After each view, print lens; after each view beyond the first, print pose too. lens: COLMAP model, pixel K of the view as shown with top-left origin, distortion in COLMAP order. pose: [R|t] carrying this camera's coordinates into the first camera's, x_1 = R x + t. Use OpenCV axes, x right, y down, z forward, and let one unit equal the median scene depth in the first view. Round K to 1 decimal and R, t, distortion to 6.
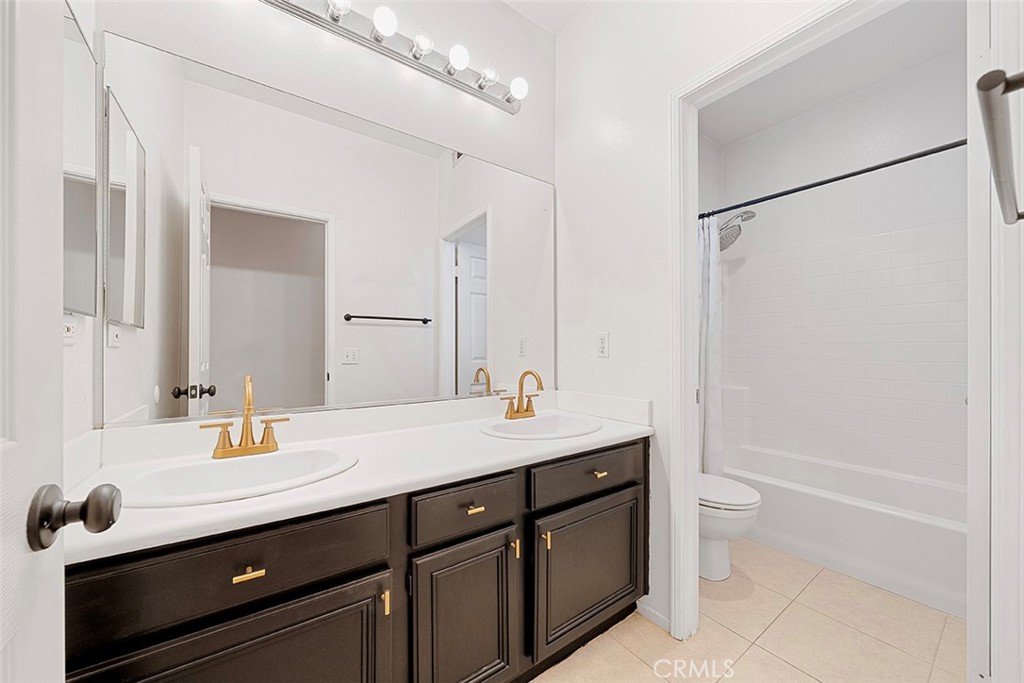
lens RADIAL K [[380.4, 0, 513.7], [0, 380.4, 346.2], [0, 0, 1]] dist [-0.000624, -0.000055]
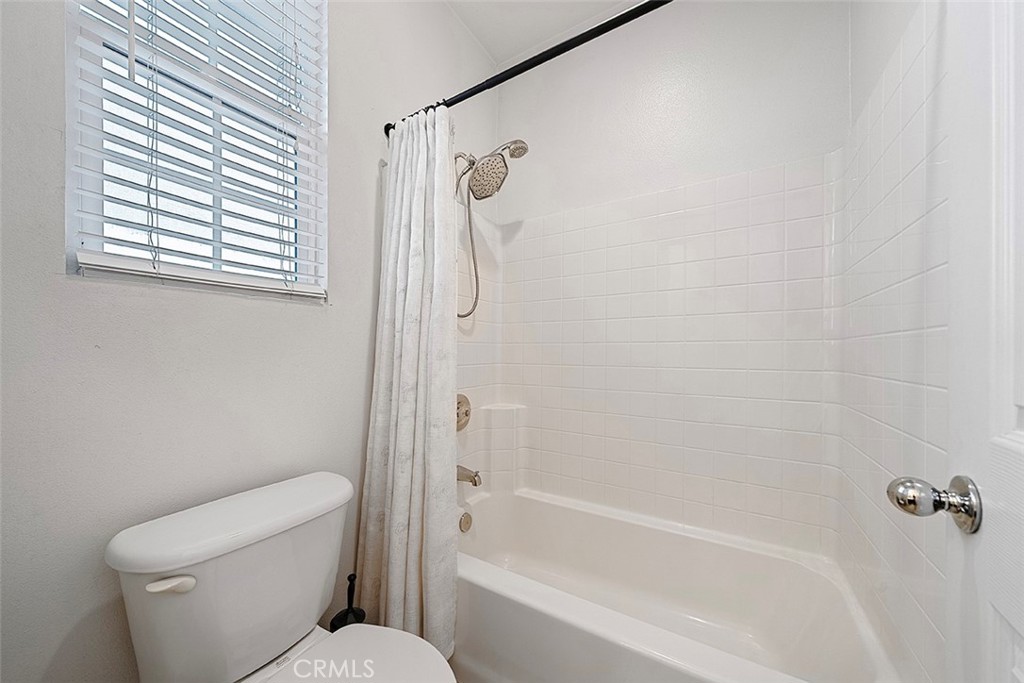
lens RADIAL K [[352.1, 0, 511.8], [0, 352.1, 345.2], [0, 0, 1]] dist [-0.000281, -0.000210]
pose [[0.926415, -0.000030, 0.376503, 0.372463], [0.000889, 0.999997, -0.002108, -0.000282], [-0.376502, 0.002288, 0.926413, 0.434196]]
